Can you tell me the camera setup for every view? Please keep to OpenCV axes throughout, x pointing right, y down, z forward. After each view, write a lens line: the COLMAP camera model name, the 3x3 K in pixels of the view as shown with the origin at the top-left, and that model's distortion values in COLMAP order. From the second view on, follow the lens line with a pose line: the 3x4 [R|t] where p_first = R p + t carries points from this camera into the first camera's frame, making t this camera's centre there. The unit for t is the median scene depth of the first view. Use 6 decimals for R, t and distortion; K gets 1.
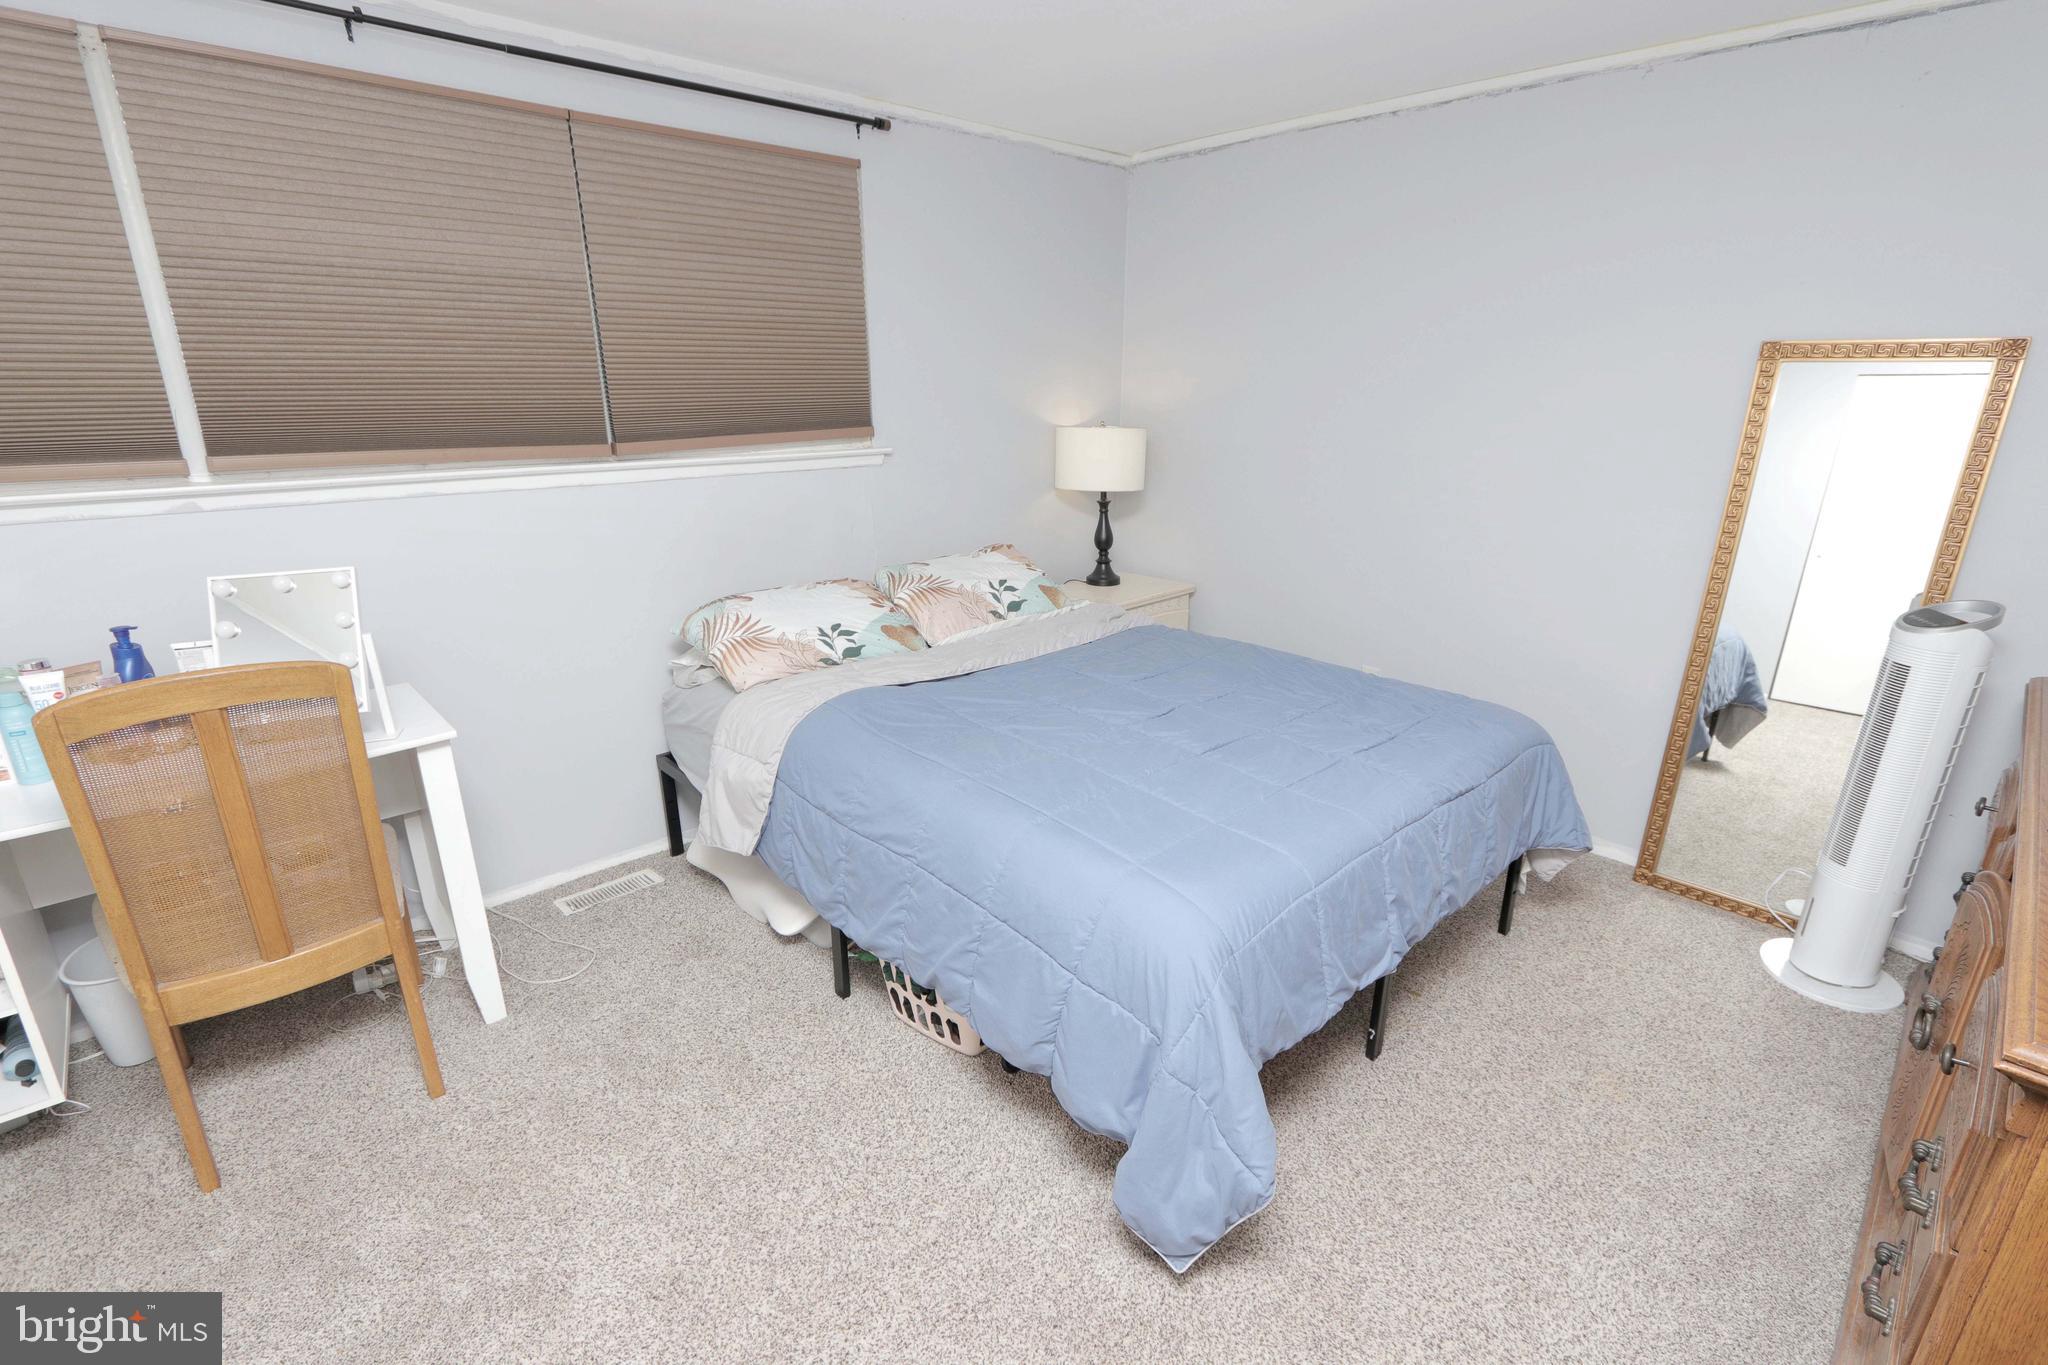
lens RADIAL K [[941.9, 0, 1018.8], [0, 941.9, 684.2], [0, 0, 1]] dist [-0.015298, 0.001561]
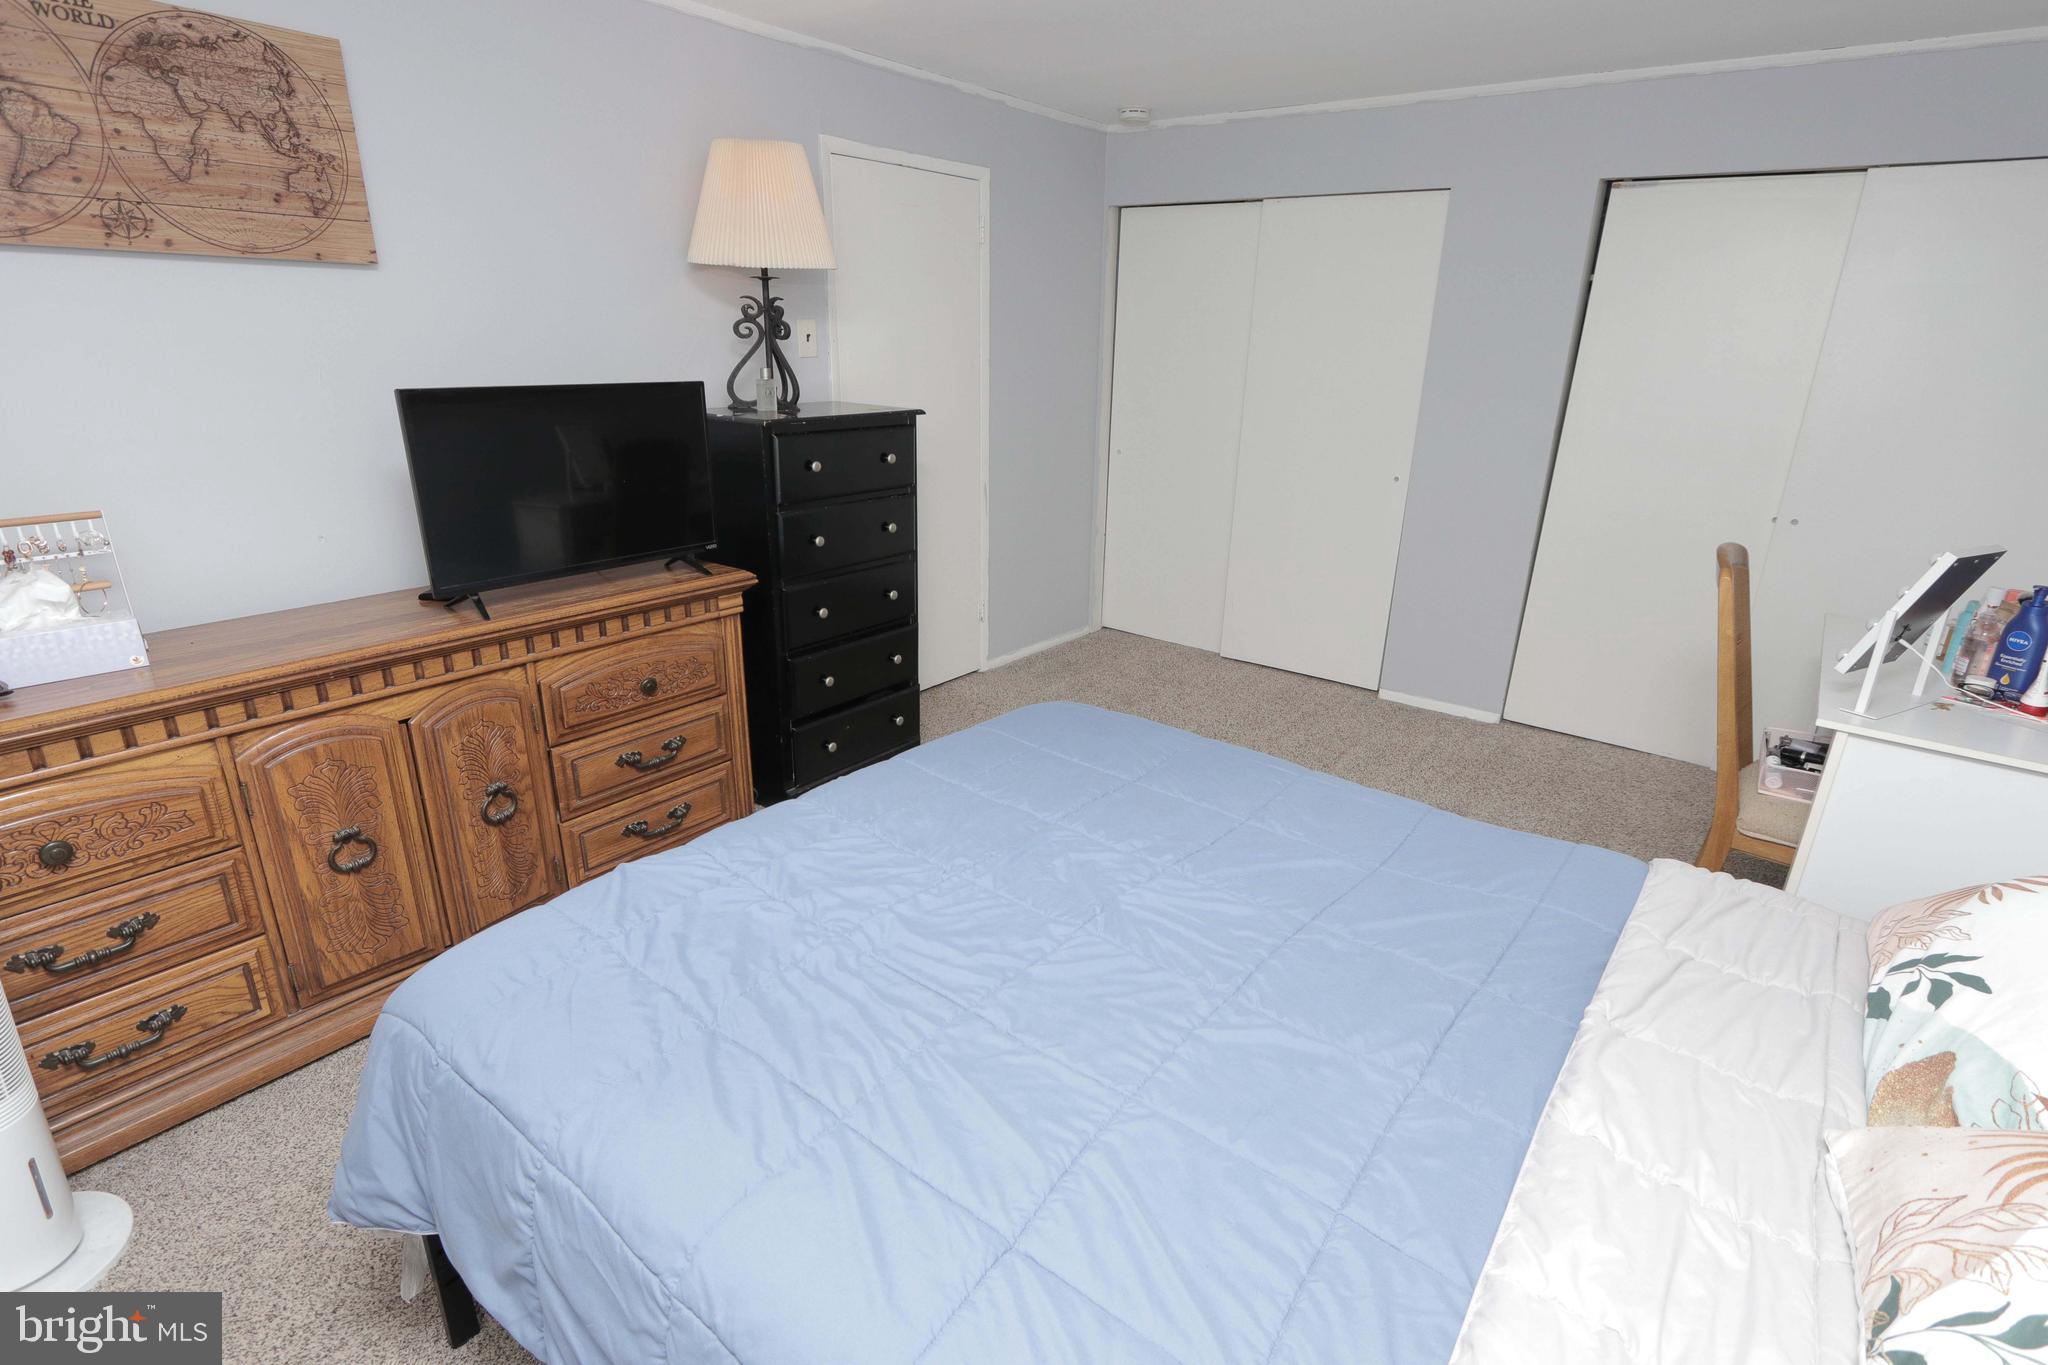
lens RADIAL K [[1009.3, 0, 1025.8], [0, 1009.3, 691.8], [0, 0, 1]] dist [-0.021364, 0.003318]
pose [[-0.987207, 0.028393, -0.156895, 0.264485], [-0.073164, 0.793635, 0.603979, -0.385731], [0.141666, 0.607731, -0.781405, 1.213928]]
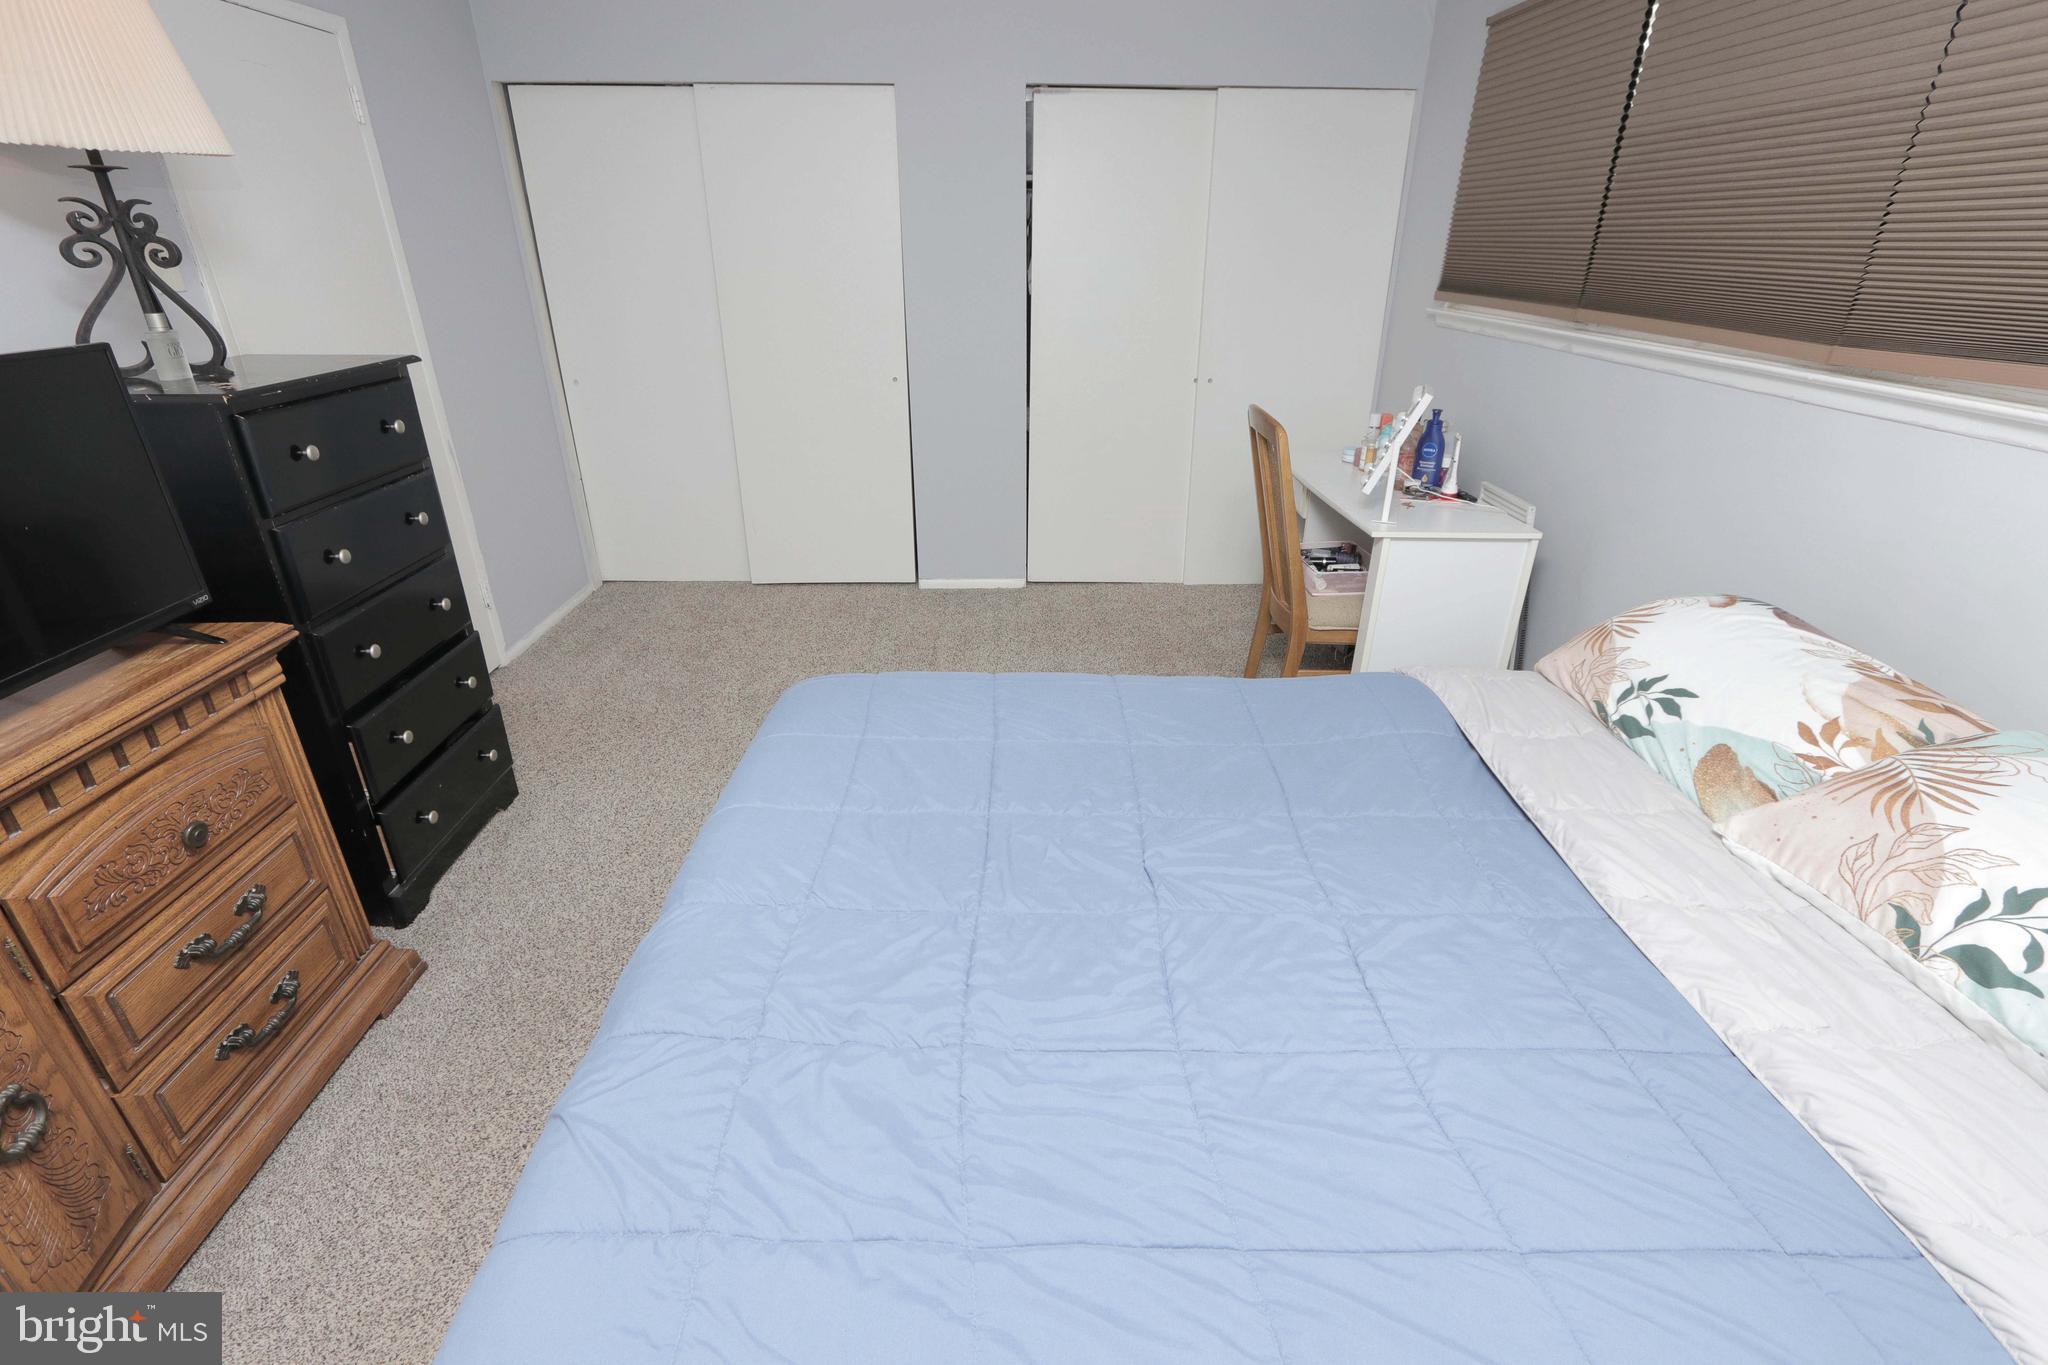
lens RADIAL K [[941.9, 0, 1020.1], [0, 941.9, 690.2], [0, 0, 1]] dist [-0.015298, 0.001561]
pose [[-0.670619, 0.314282, -0.671935, 0.473653], [-0.233594, 0.770261, 0.593407, -0.314042], [0.704063, 0.554910, -0.443137, 0.983079]]
